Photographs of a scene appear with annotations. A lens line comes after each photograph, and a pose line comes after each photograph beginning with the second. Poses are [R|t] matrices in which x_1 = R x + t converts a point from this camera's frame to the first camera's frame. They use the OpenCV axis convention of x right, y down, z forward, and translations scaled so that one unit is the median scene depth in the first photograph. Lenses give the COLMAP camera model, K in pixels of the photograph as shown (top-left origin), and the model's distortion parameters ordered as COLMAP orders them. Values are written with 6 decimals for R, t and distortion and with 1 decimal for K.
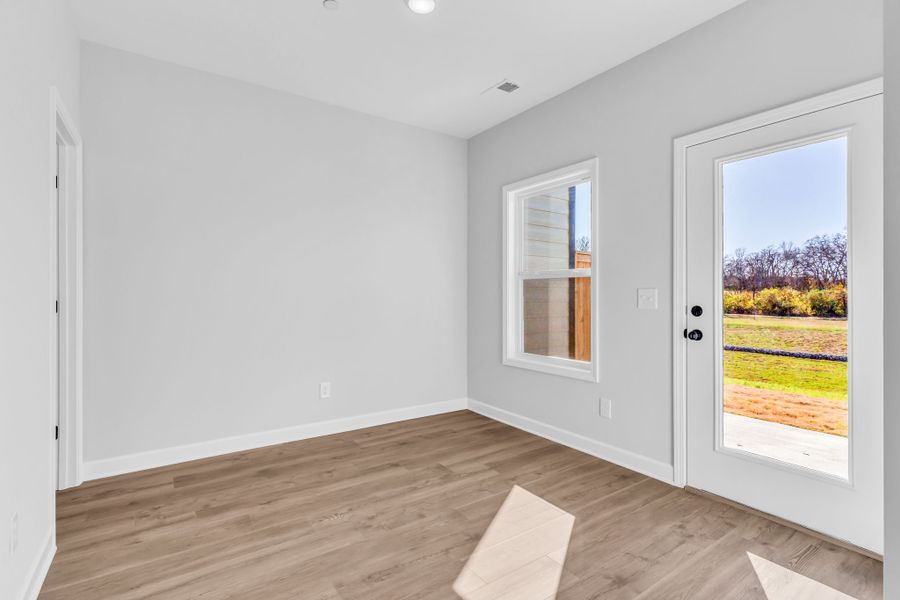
lens RADIAL K [[429.7, 0, 448.3], [0, 429.7, 292.8], [0, 0, 1]] dist [0.004471, 0.000544]
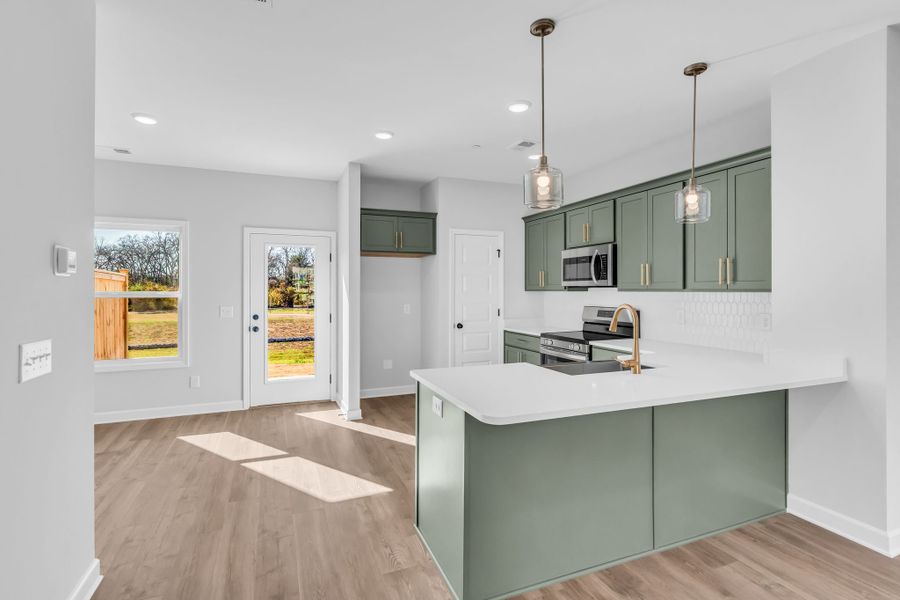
lens RADIAL K [[429.7, 0, 448.3], [0, 429.7, 292.8], [0, 0, 1]] dist [0.004471, 0.000544]
pose [[0.220753, -0.006858, 0.975306, -1.090265], [-0.003045, 0.999966, 0.007720, -0.082719], [-0.975325, -0.004674, 0.220725, -0.285330]]
